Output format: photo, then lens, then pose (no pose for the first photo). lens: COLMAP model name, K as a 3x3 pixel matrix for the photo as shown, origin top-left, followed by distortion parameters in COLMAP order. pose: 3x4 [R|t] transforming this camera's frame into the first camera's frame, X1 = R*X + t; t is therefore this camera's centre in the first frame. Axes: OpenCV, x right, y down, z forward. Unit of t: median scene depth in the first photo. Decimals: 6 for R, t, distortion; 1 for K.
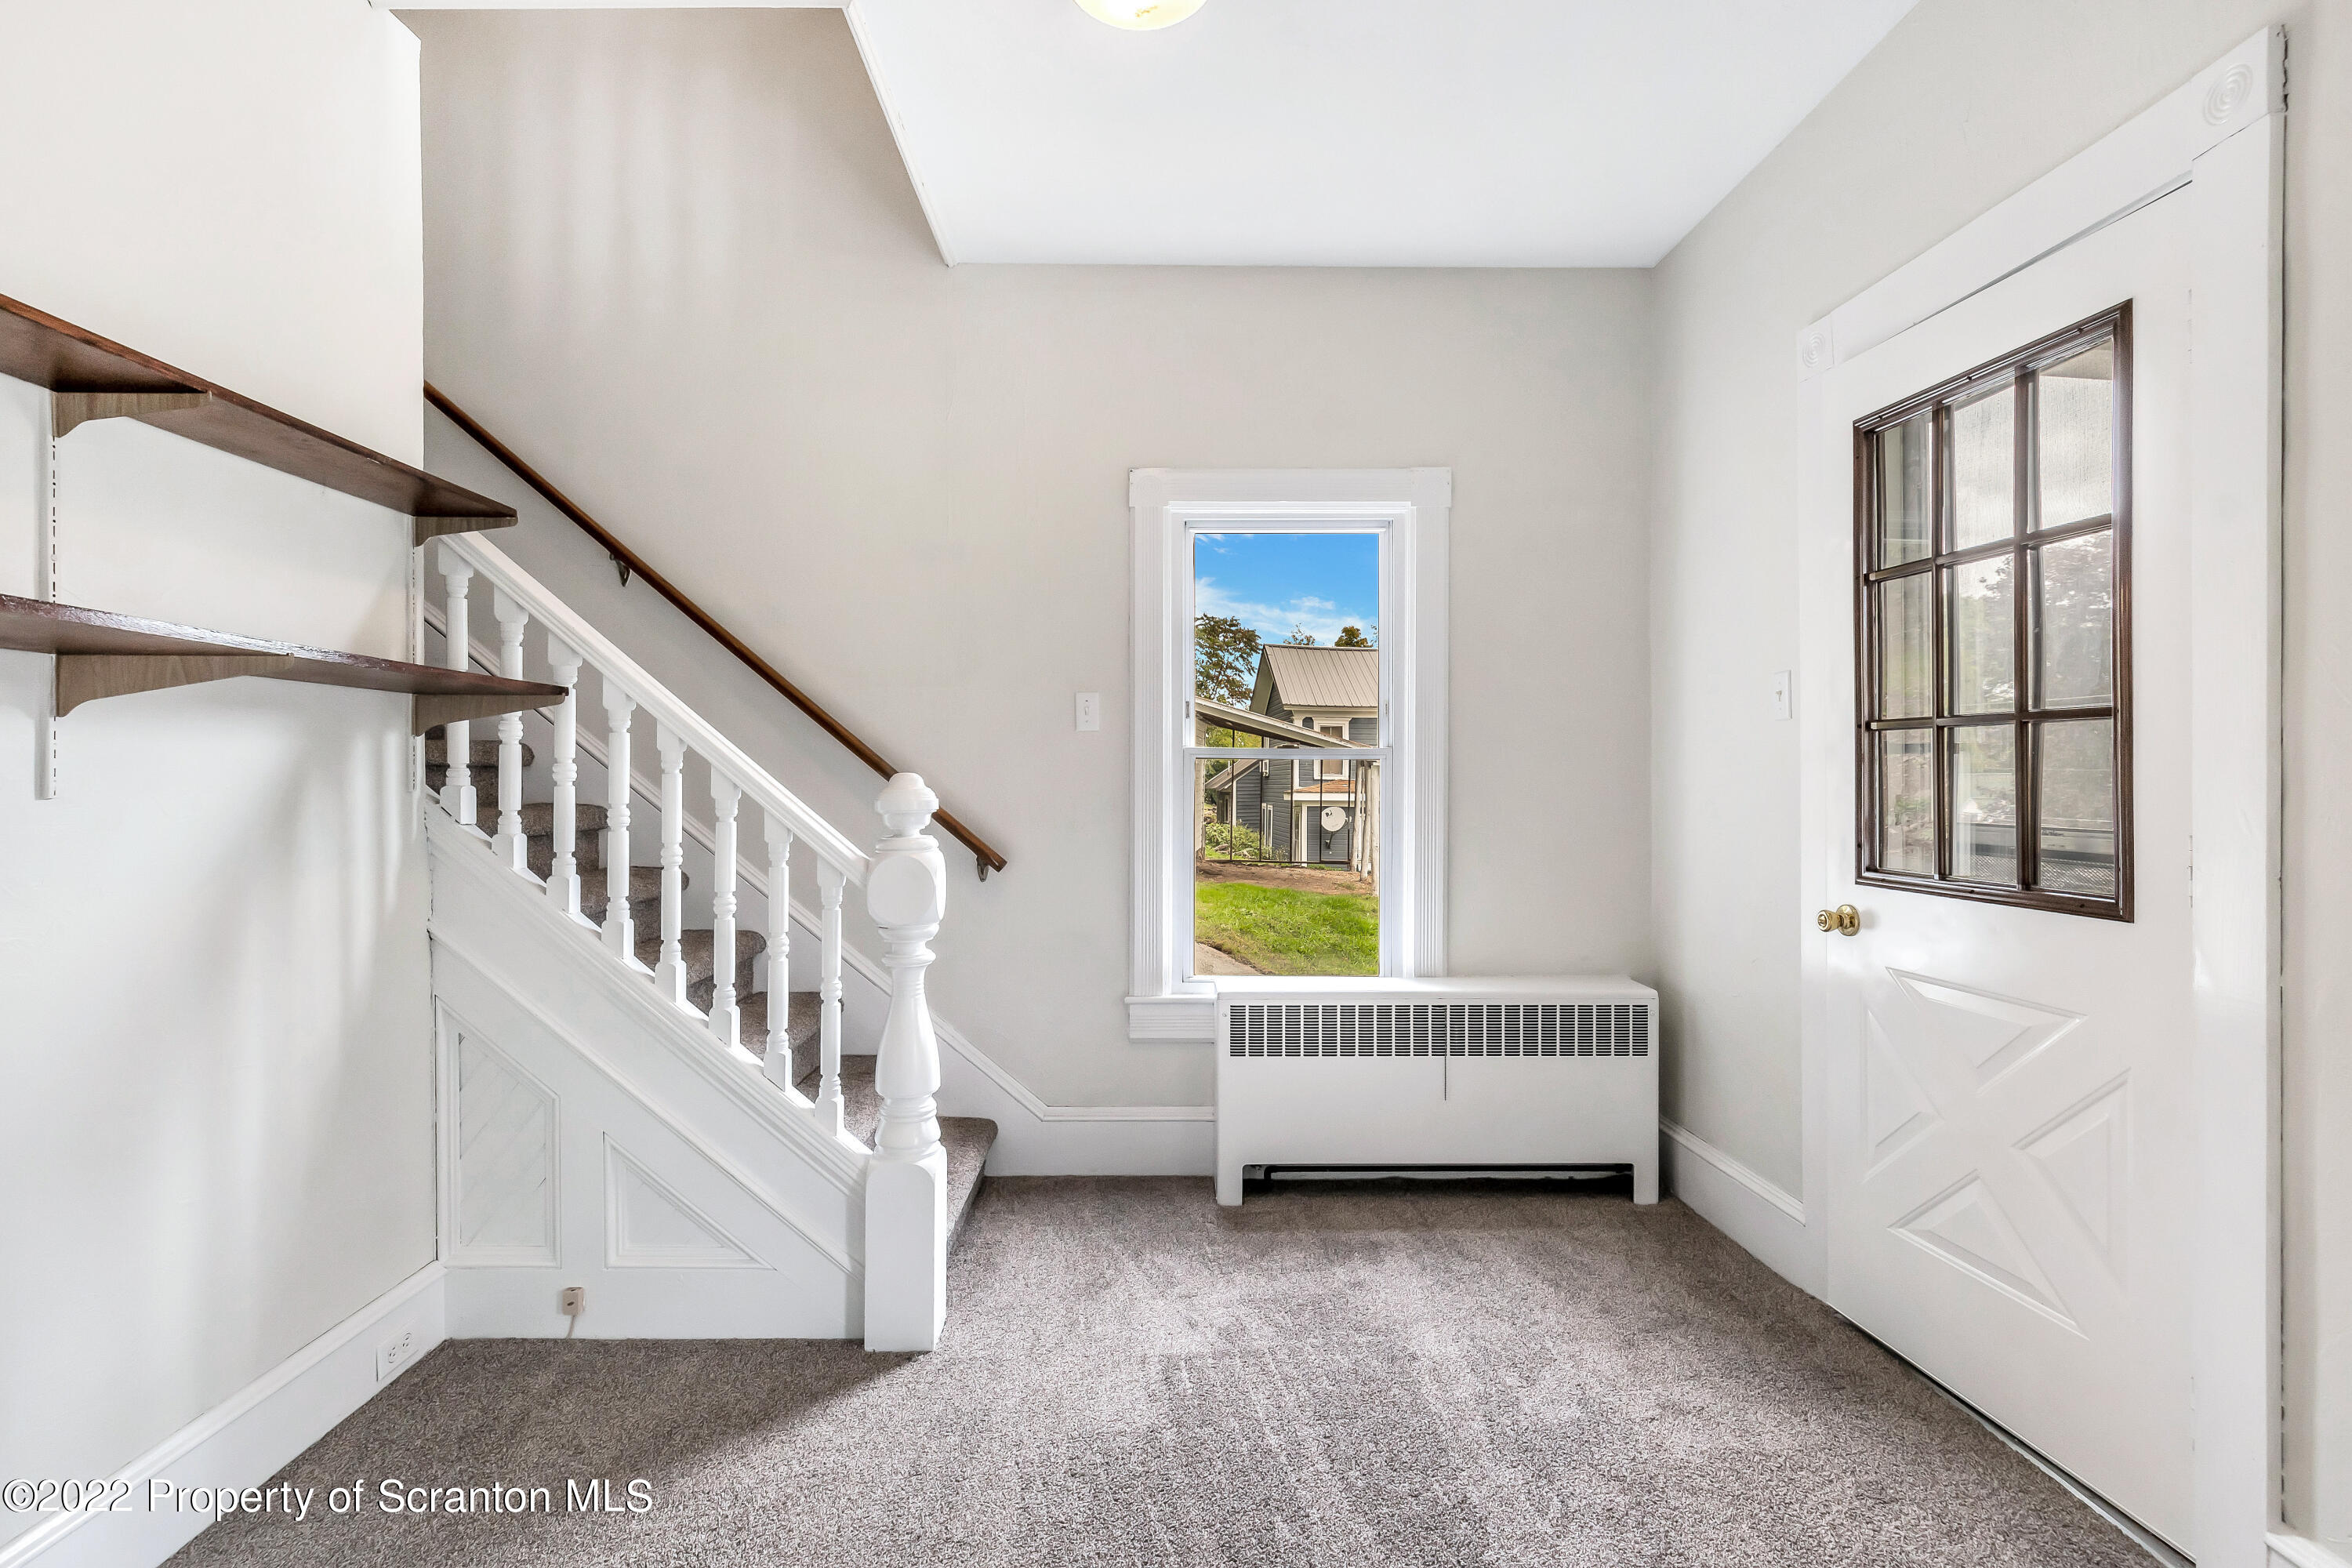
lens RADIAL K [[1097.2, 0, 1172.6], [0, 1097.2, 777.7], [0, 0, 1]] dist [-0.002076, -0.000336]
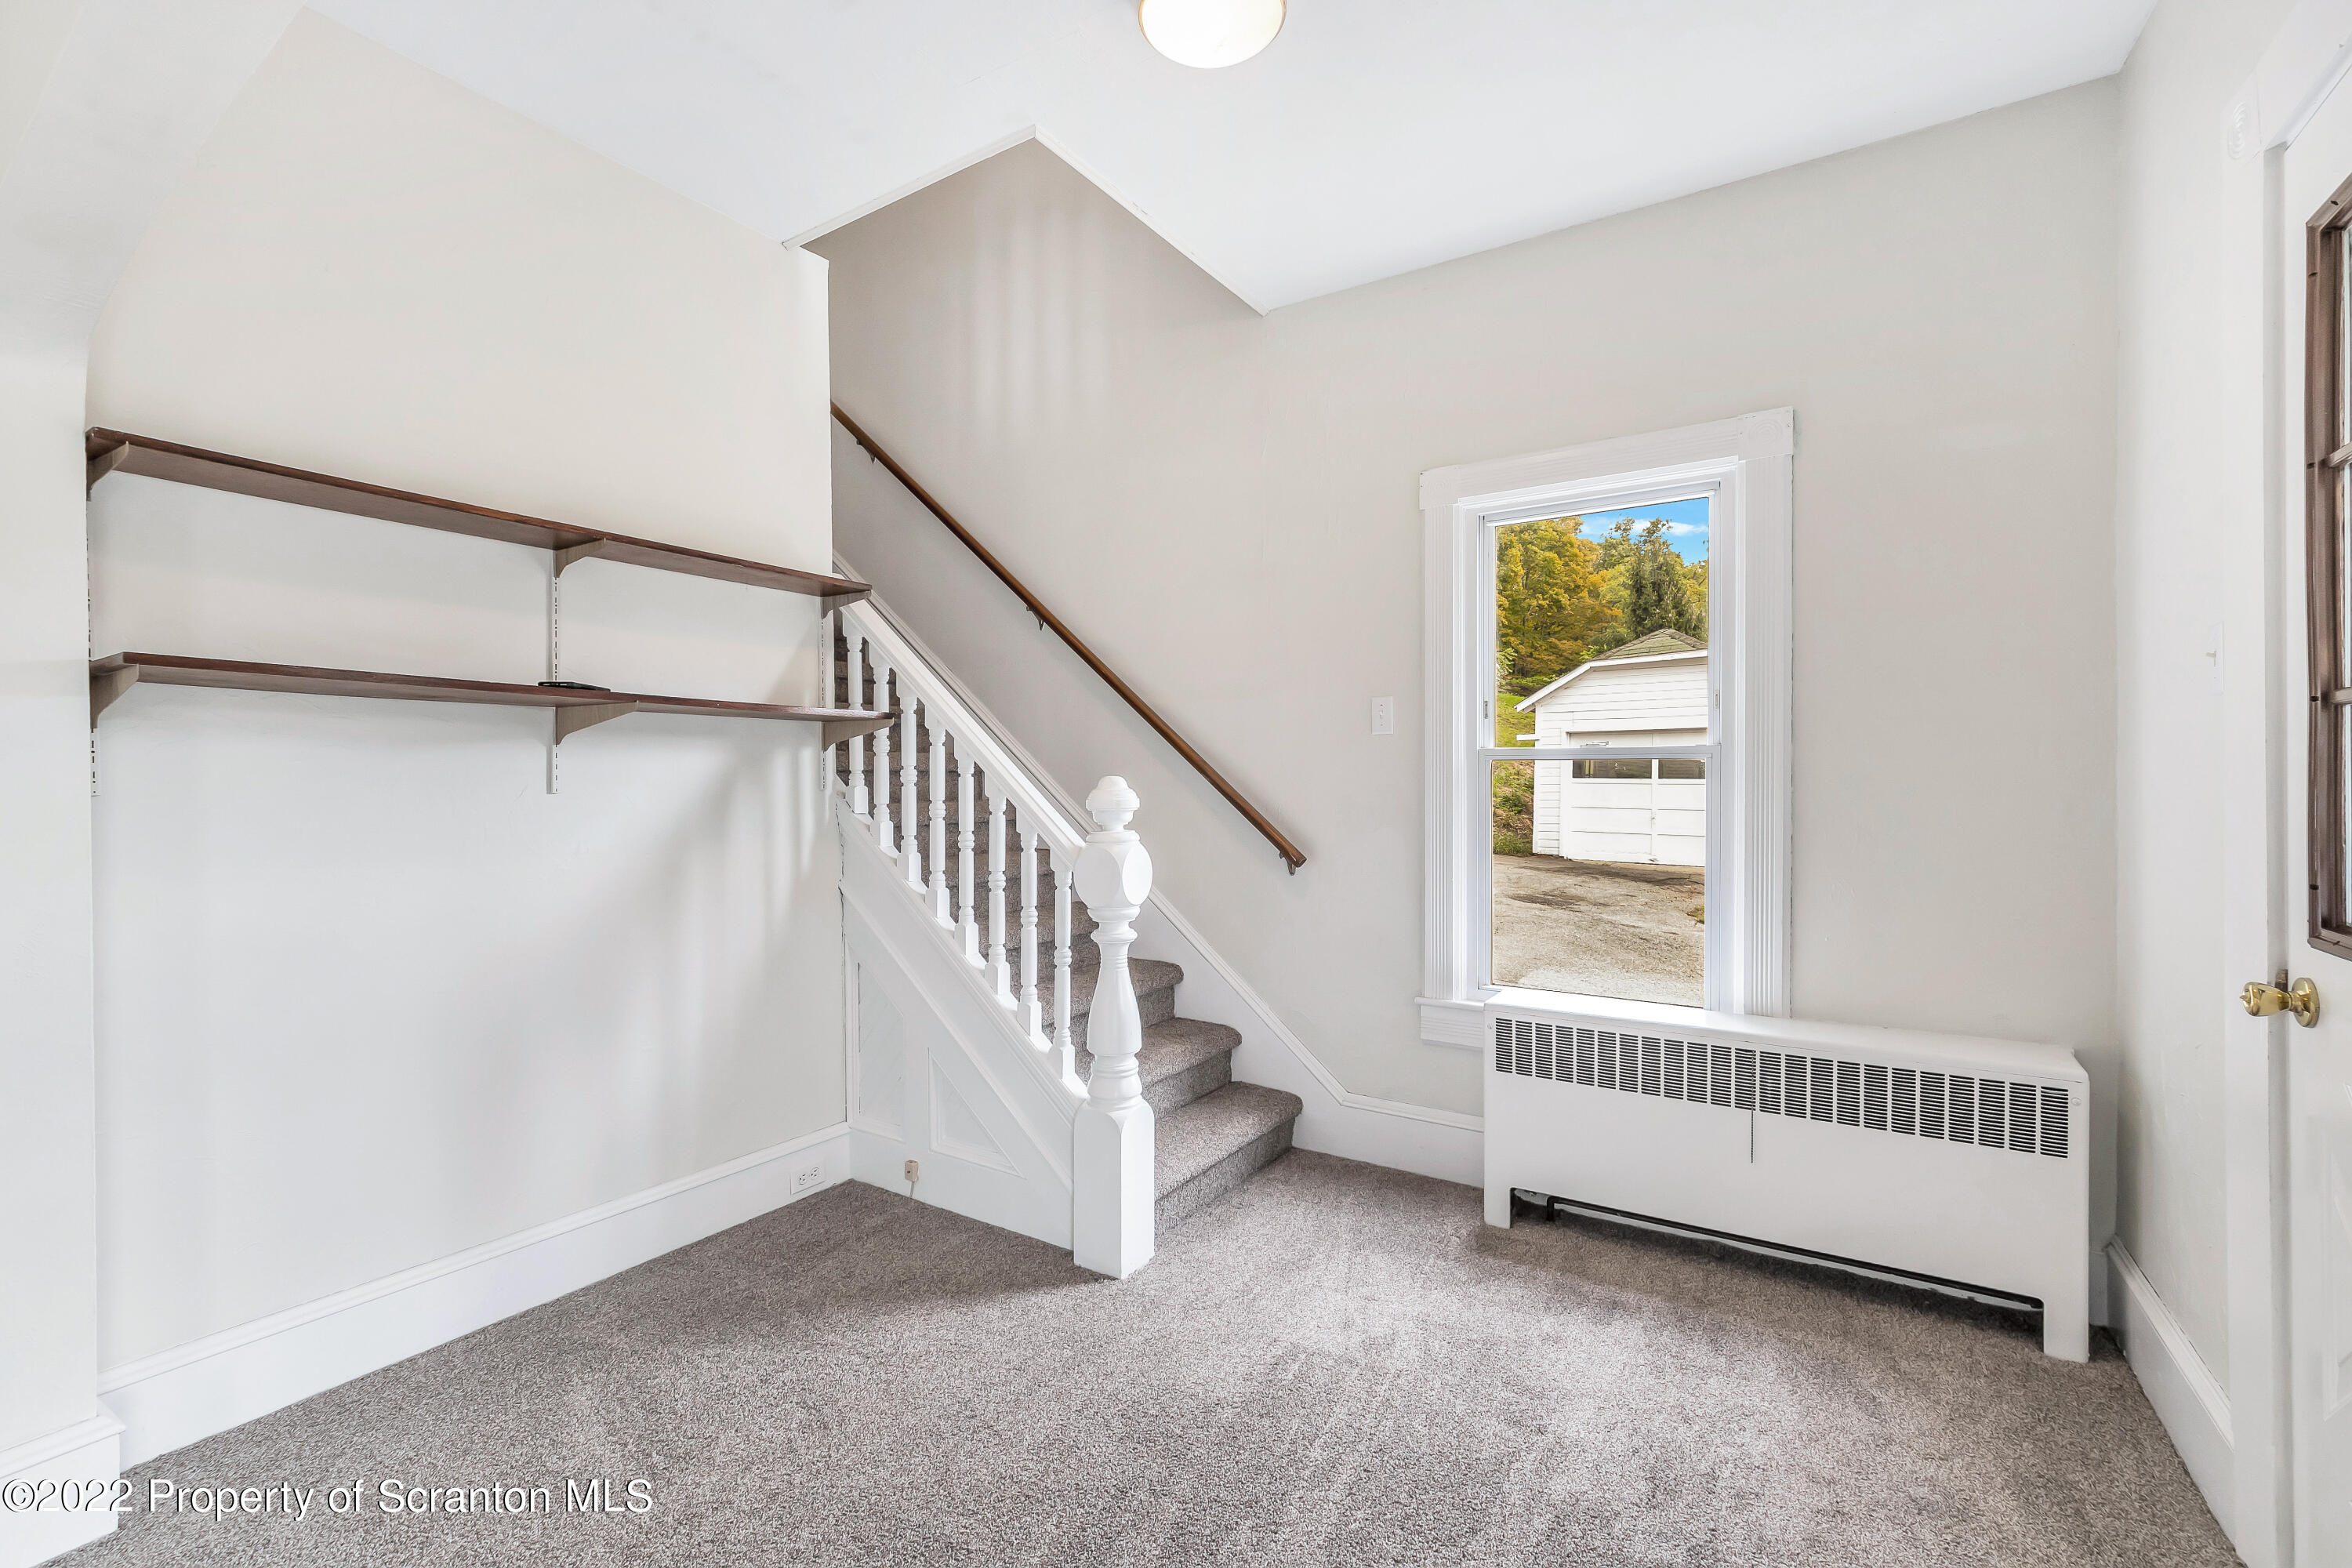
lens RADIAL K [[1011.6, 0, 1176.0], [0, 1011.6, 784.0], [0, 0, 1]] dist [-0.000813, -0.000610]
pose [[0.836892, 0.002504, -0.547362, 0.381072], [0.000790, 0.999983, 0.005783, -0.002114], [0.547367, -0.005273, 0.836876, 0.137560]]
